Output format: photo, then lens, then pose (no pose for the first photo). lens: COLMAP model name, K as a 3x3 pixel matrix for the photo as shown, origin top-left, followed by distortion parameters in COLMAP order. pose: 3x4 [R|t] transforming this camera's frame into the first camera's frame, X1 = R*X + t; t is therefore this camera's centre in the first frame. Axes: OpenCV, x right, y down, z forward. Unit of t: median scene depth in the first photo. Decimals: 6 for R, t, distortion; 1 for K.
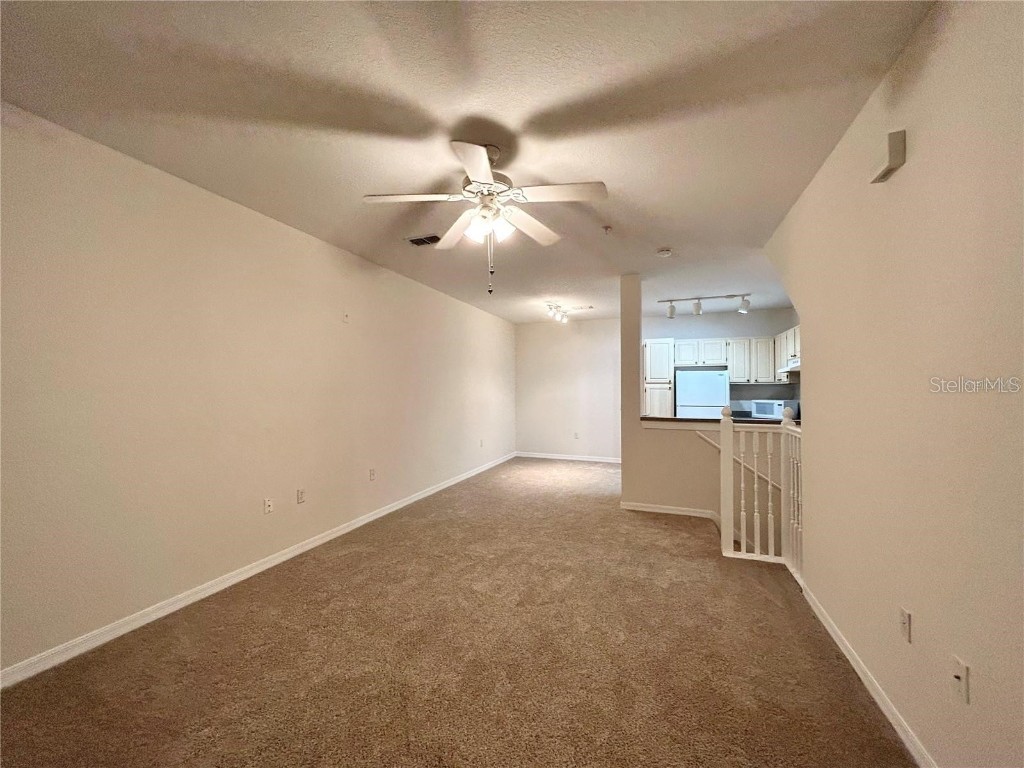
lens RADIAL K [[416.3, 0, 511.5], [0, 416.3, 380.6], [0, 0, 1]] dist [0.000603, 0.000050]
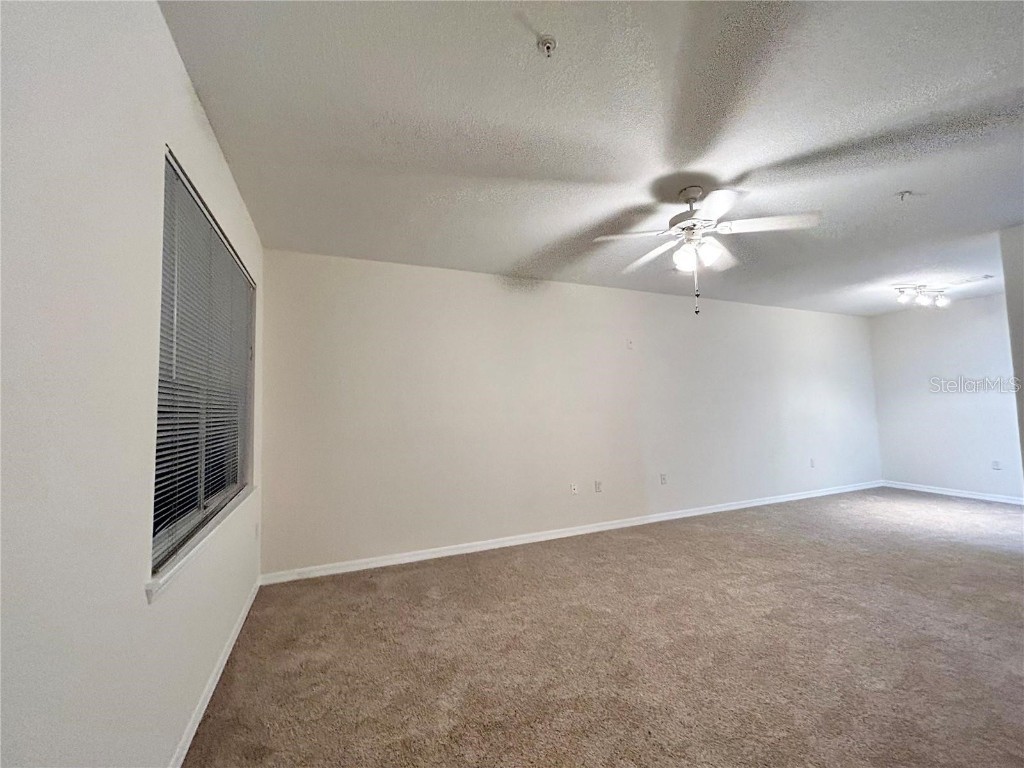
lens RADIAL K [[421.7, 0, 512.0], [0, 421.7, 384.0], [0, 0, 1]] dist [0.000975, 0.000236]
pose [[0.682167, -0.058095, -0.728885, 0.164520], [0.035724, 0.998296, -0.046133, 0.005506], [0.730323, 0.005432, 0.683080, -0.055104]]
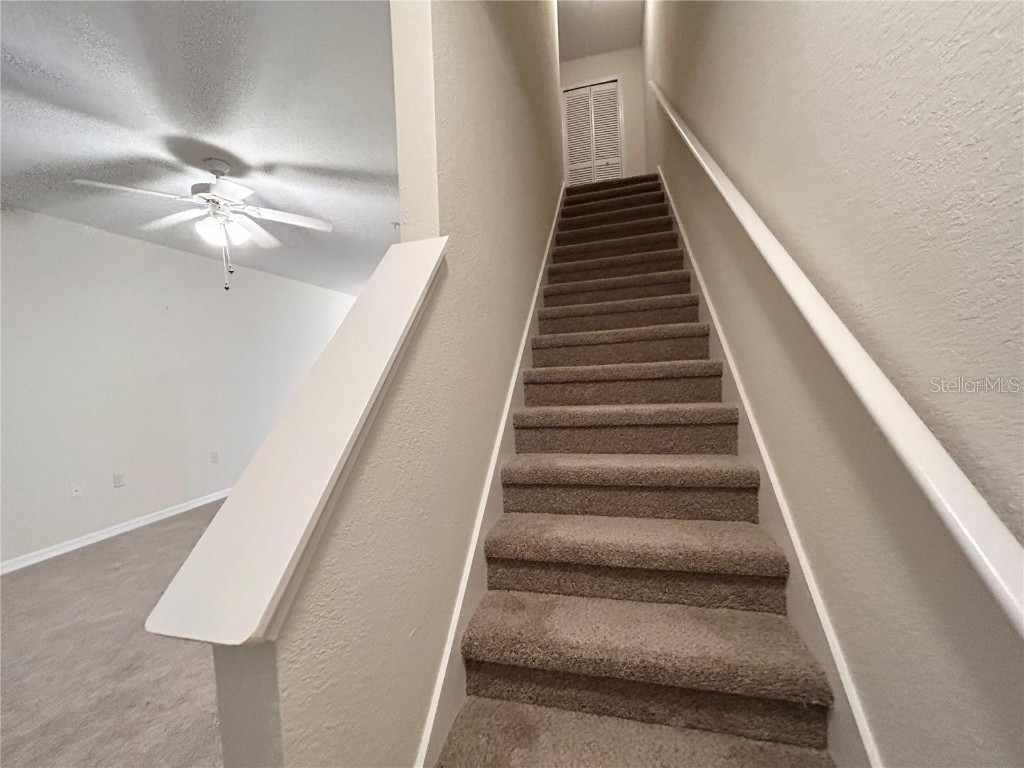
lens RADIAL K [[416.3, 0, 511.5], [0, 416.3, 380.6], [0, 0, 1]] dist [0.000603, 0.000050]
pose [[0.994531, -0.057161, 0.087415, 0.244596], [0.052989, 0.997376, 0.049318, 0.010209], [-0.090005, -0.044416, 0.994950, -0.088924]]
